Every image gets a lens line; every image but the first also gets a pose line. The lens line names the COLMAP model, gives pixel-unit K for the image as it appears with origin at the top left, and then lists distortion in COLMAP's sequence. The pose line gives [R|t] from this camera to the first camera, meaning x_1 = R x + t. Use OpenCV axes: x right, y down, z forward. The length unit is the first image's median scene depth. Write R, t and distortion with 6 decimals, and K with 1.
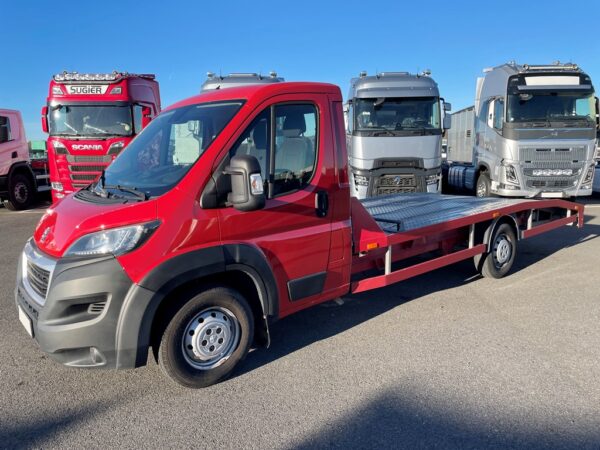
lens RADIAL K [[456.6, 0, 303.1], [0, 456.6, 215.2], [0, 0, 1]] dist [0.114517, -0.145570]
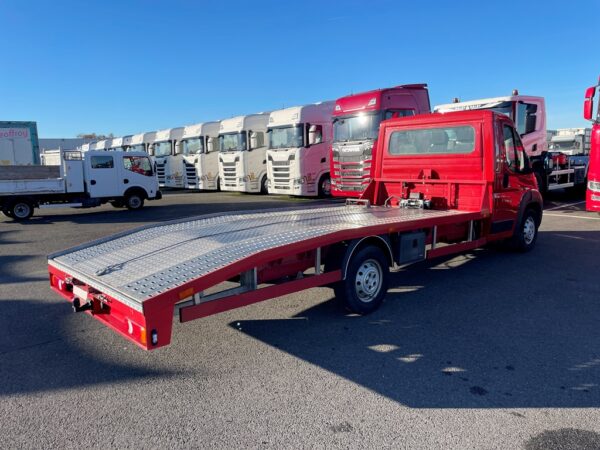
lens RADIAL K [[448.4, 0, 302.0], [0, 448.4, 226.0], [0, 0, 1]] dist [0.111333, -0.137743]
pose [[0.665226, 0.119960, -0.736942, -0.278719], [-0.099463, 0.992450, 0.071769, -0.000619], [0.739988, 0.025556, 0.672135, 0.100938]]
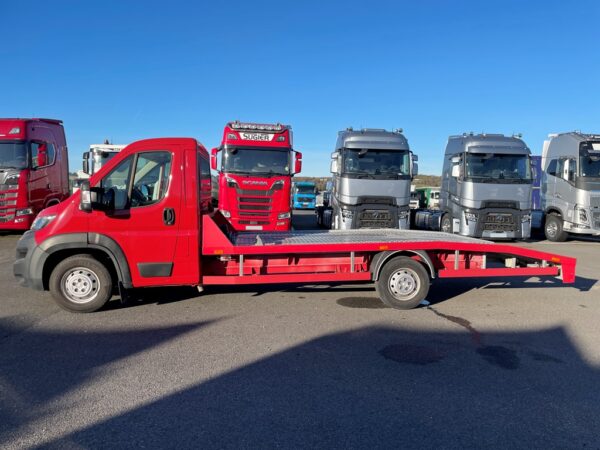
lens RADIAL K [[448.4, 0, 302.0], [0, 448.4, 226.0], [0, 0, 1]] dist [0.111333, -0.137743]
pose [[0.994531, 0.033126, 0.099051, -0.448642], [-0.025832, 0.996921, -0.074035, 0.051744], [-0.101199, 0.071071, 0.992324, -0.180874]]
